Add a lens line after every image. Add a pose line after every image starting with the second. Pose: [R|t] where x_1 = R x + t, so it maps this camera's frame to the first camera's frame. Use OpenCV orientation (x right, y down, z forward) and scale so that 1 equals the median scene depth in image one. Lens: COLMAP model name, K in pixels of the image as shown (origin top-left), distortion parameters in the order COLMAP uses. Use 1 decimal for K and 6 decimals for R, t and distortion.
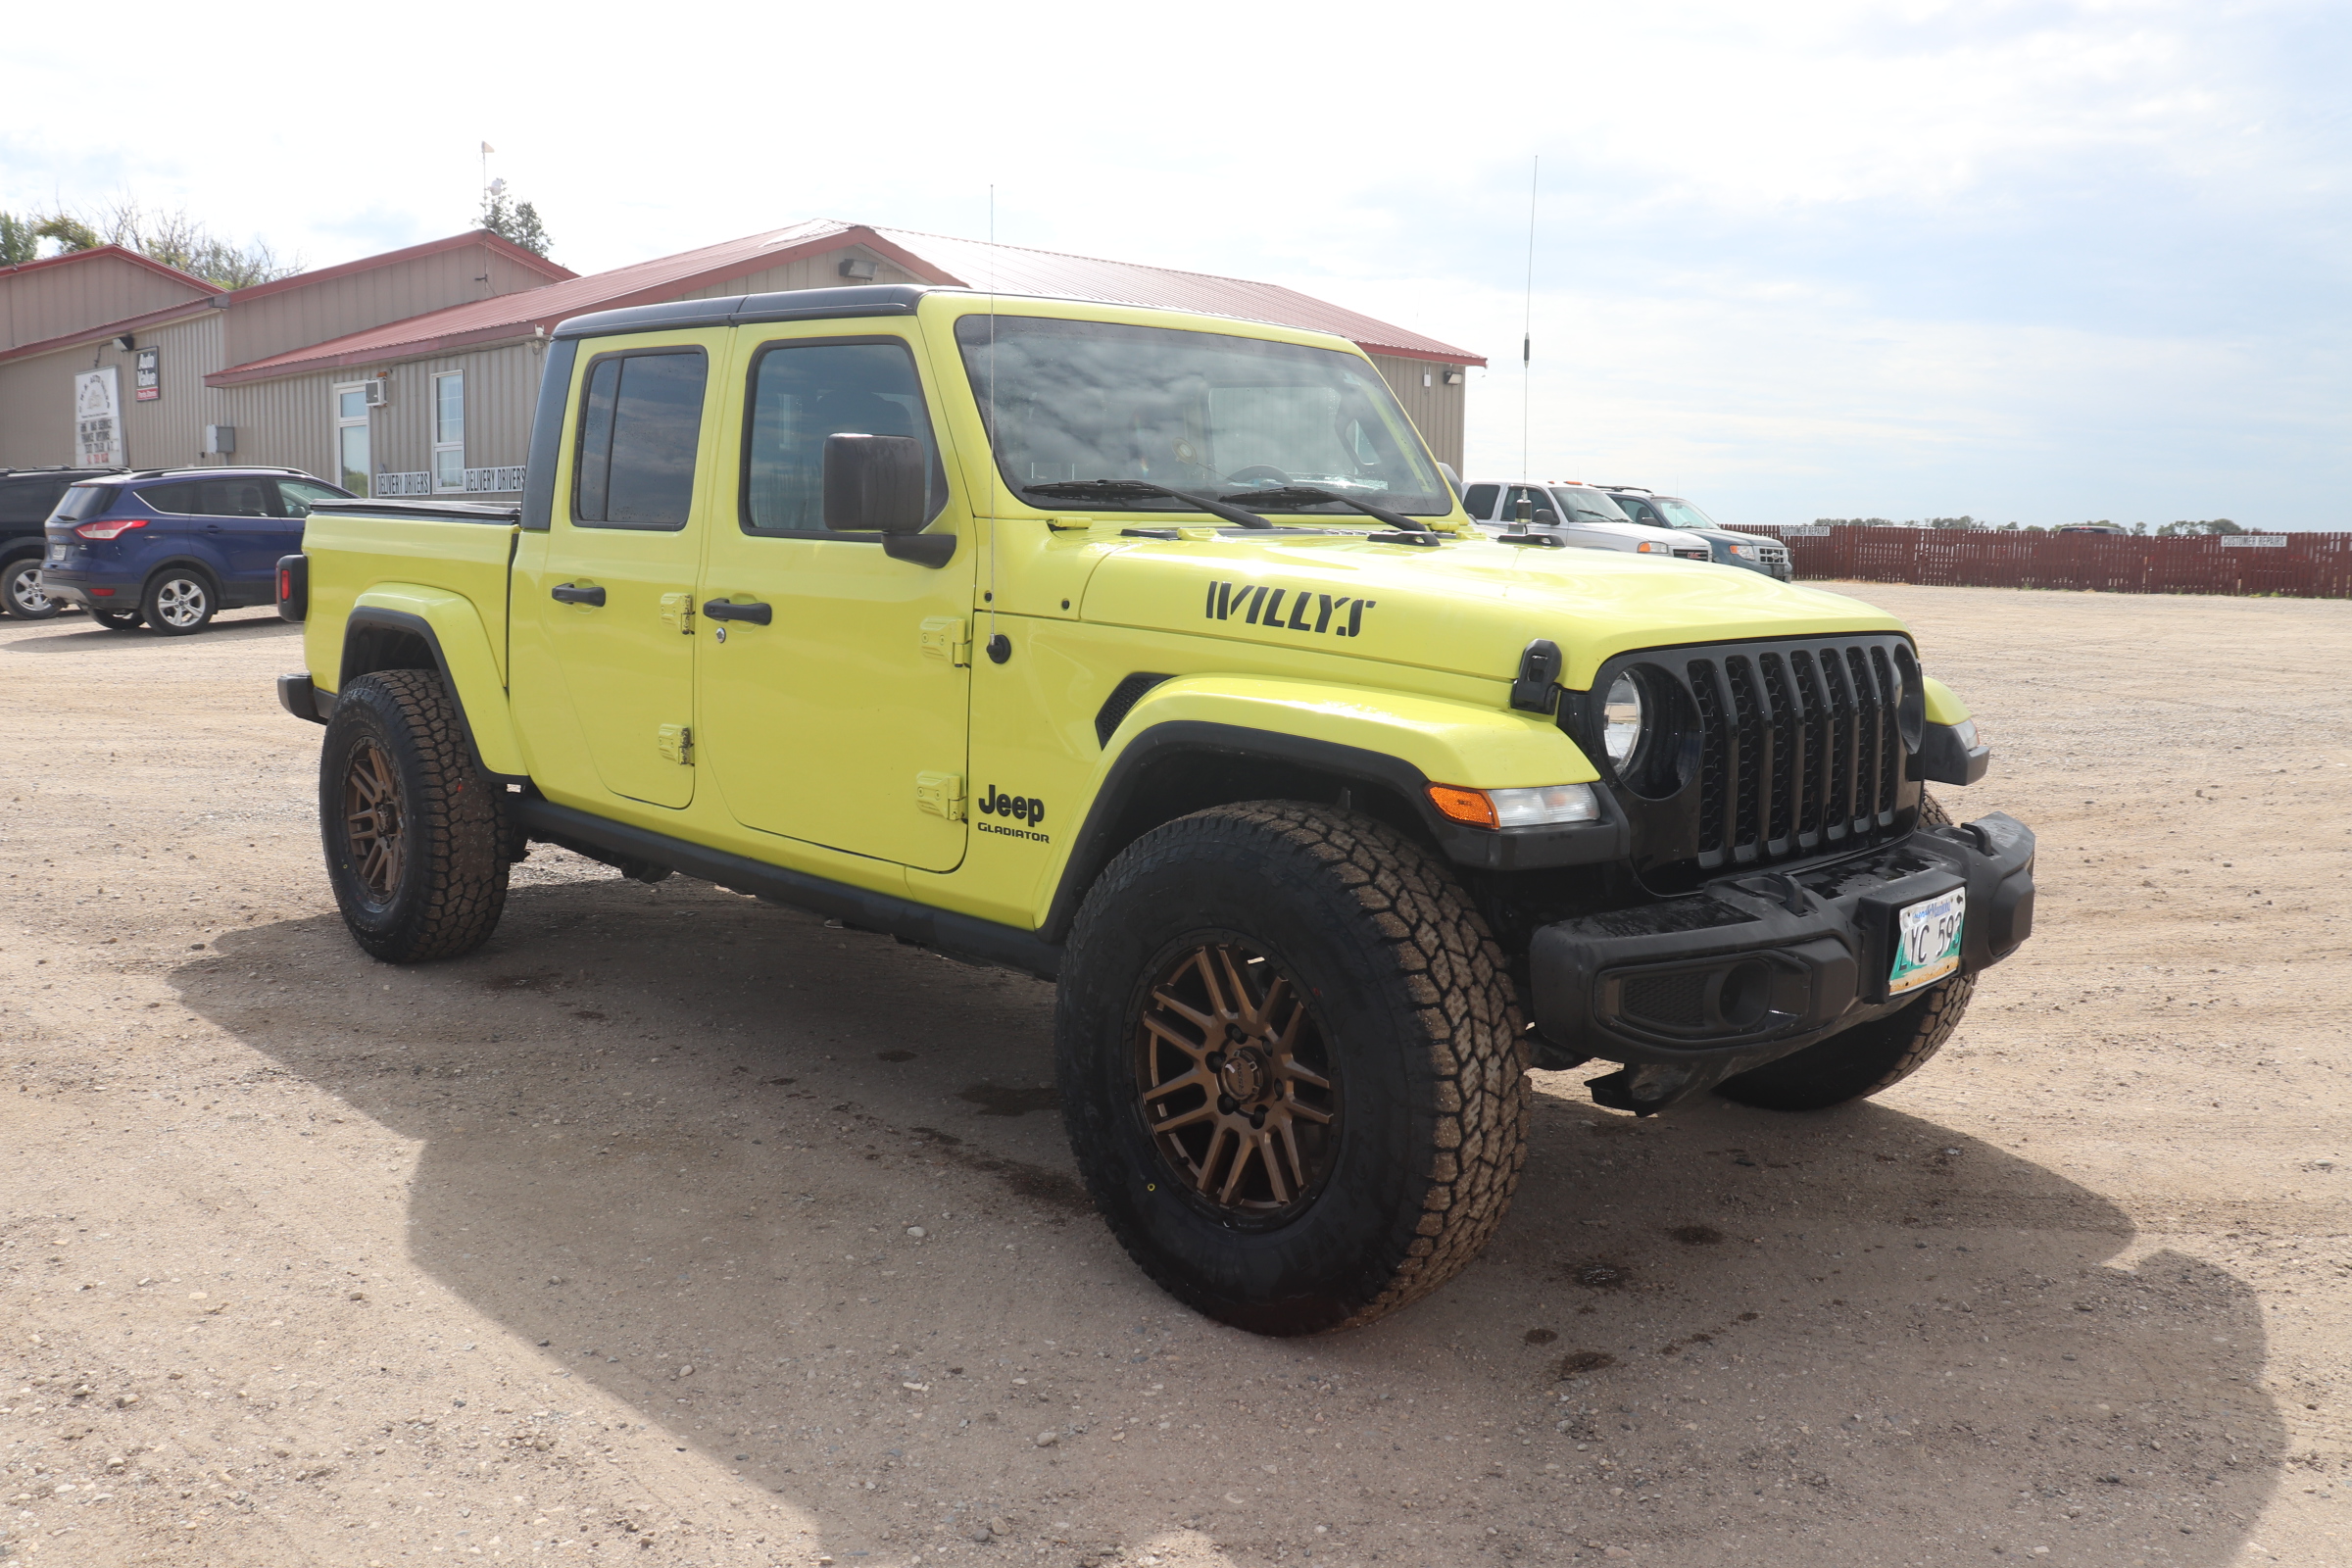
lens RADIAL K [[2111.3, 0, 1221.9], [0, 2111.3, 743.4], [0, 0, 1]] dist [-0.186954, 0.179198]
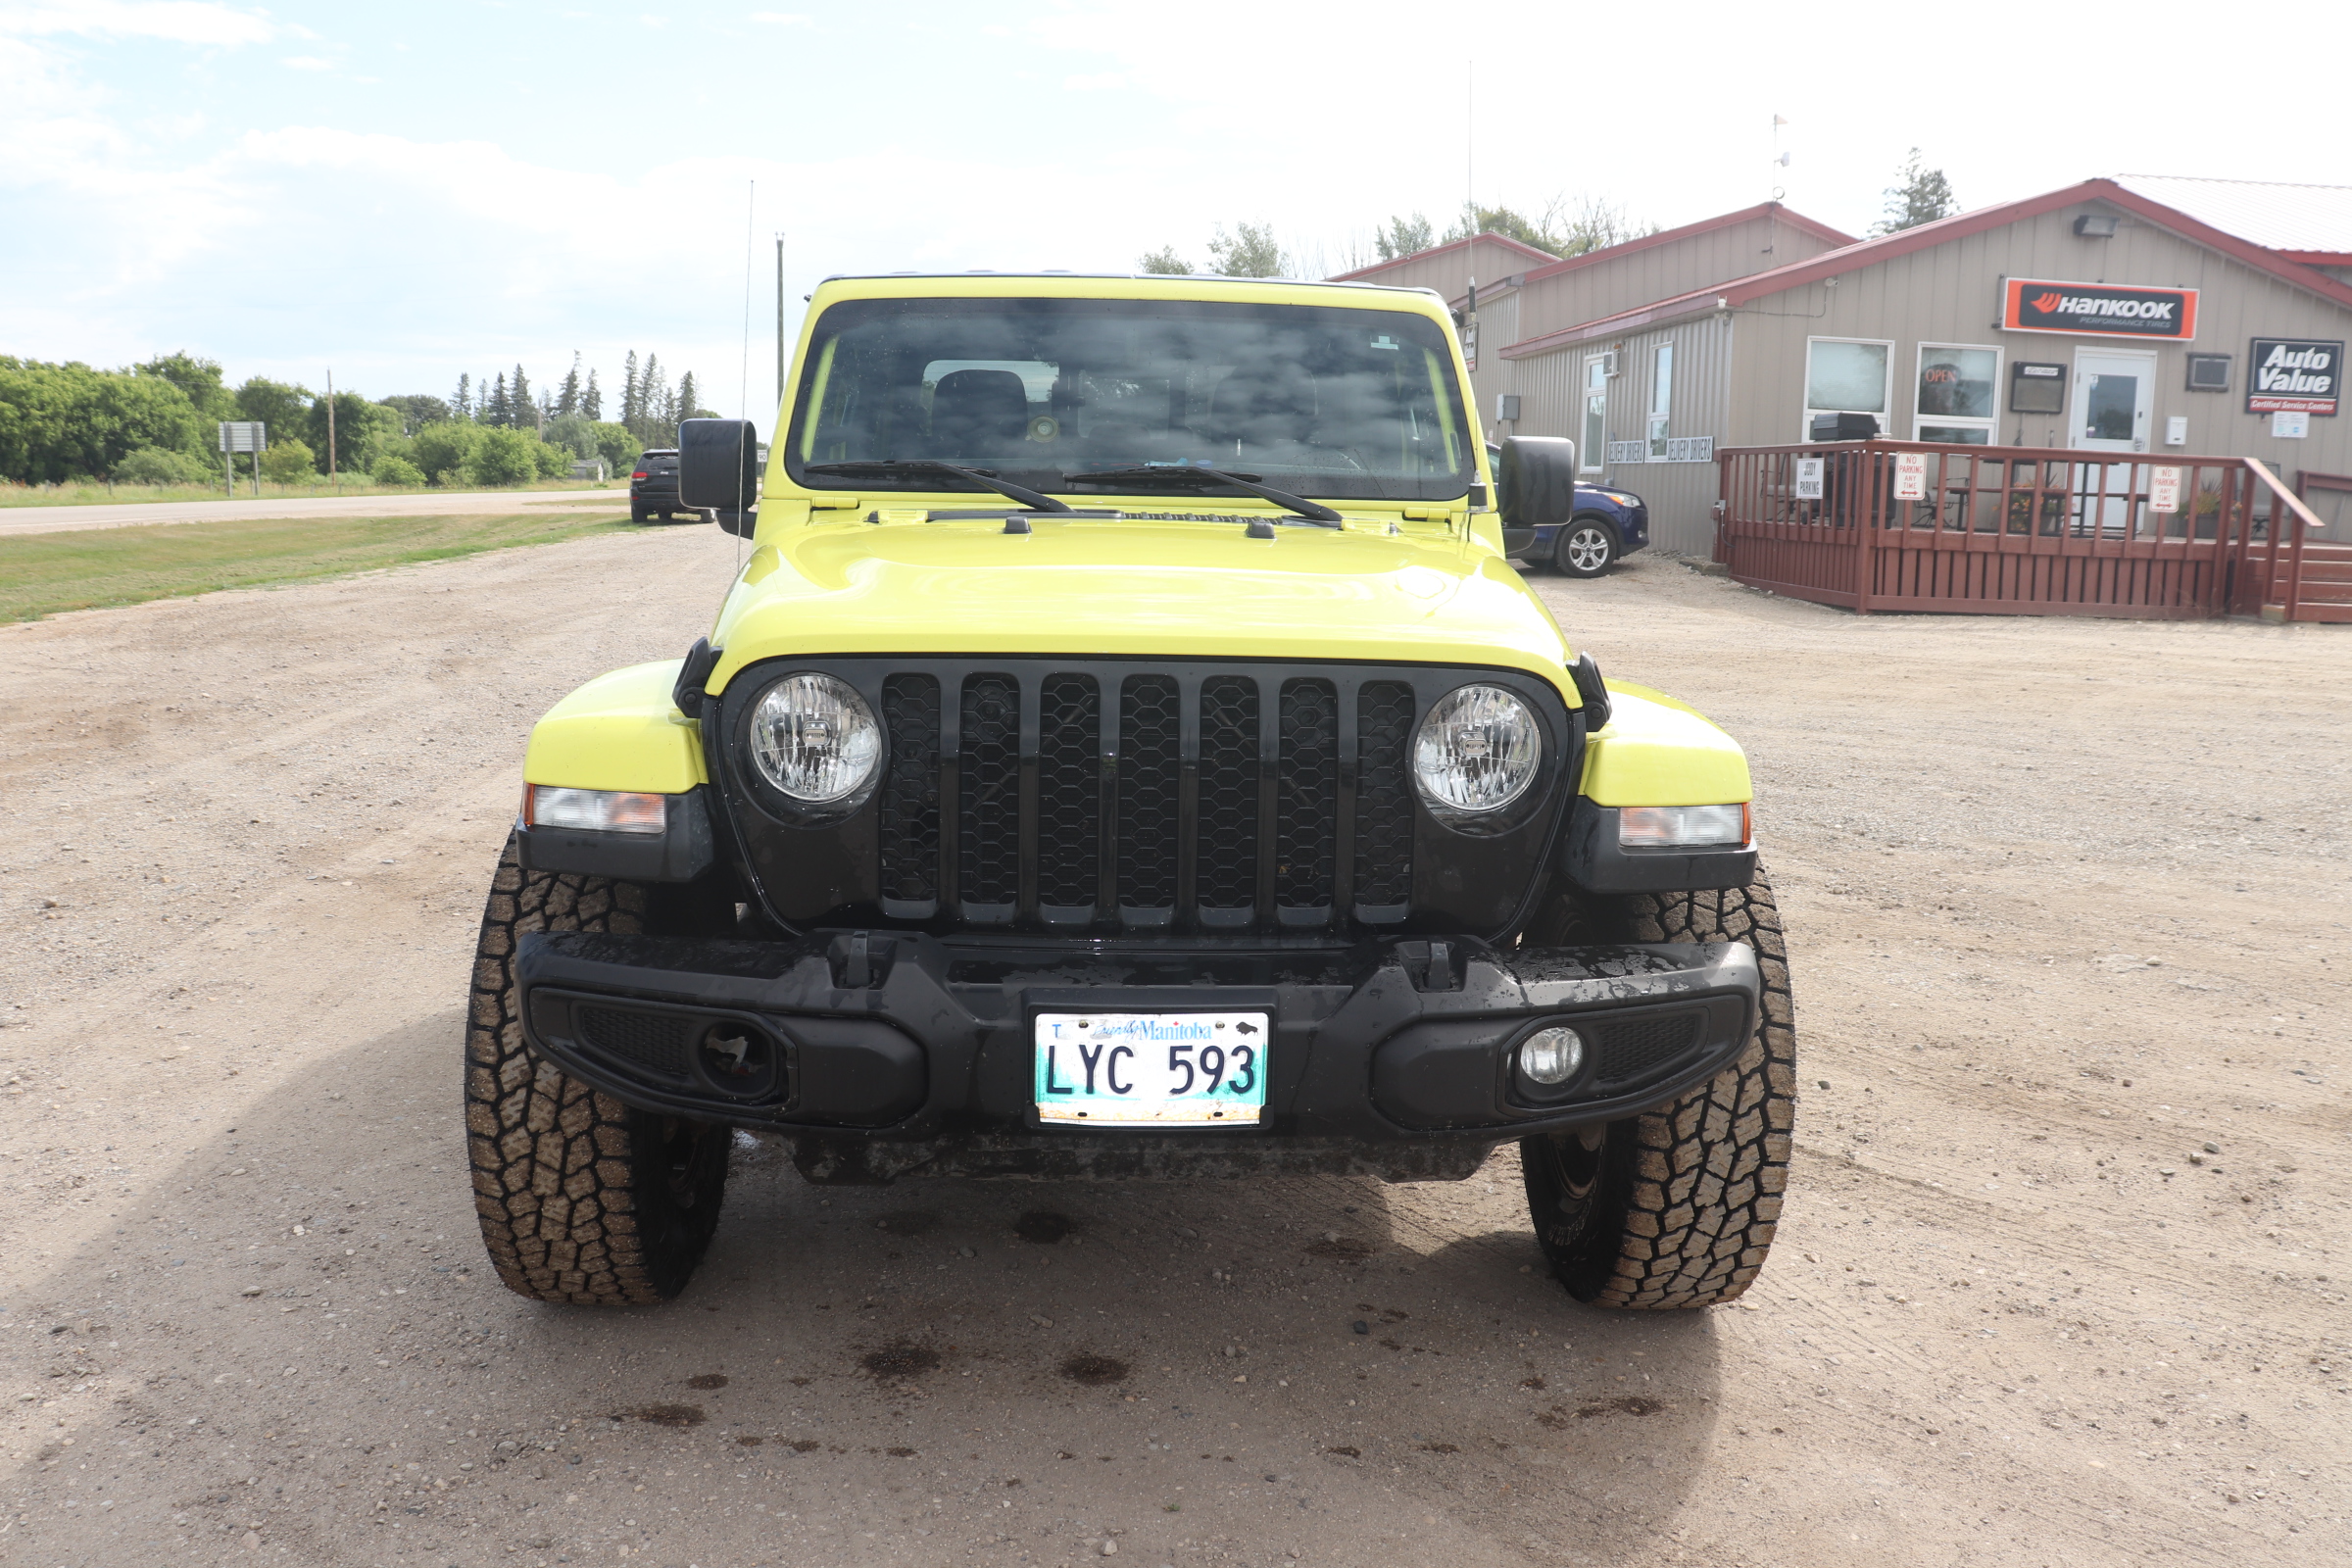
lens RADIAL K [[2111.3, 0, 1221.9], [0, 2111.3, 743.4], [0, 0, 1]] dist [-0.186954, 0.179198]
pose [[0.703485, 0.097905, -0.703934, 1.115823], [-0.088165, 0.994837, 0.050255, -0.079656], [0.705220, 0.026709, 0.708485, 0.592424]]
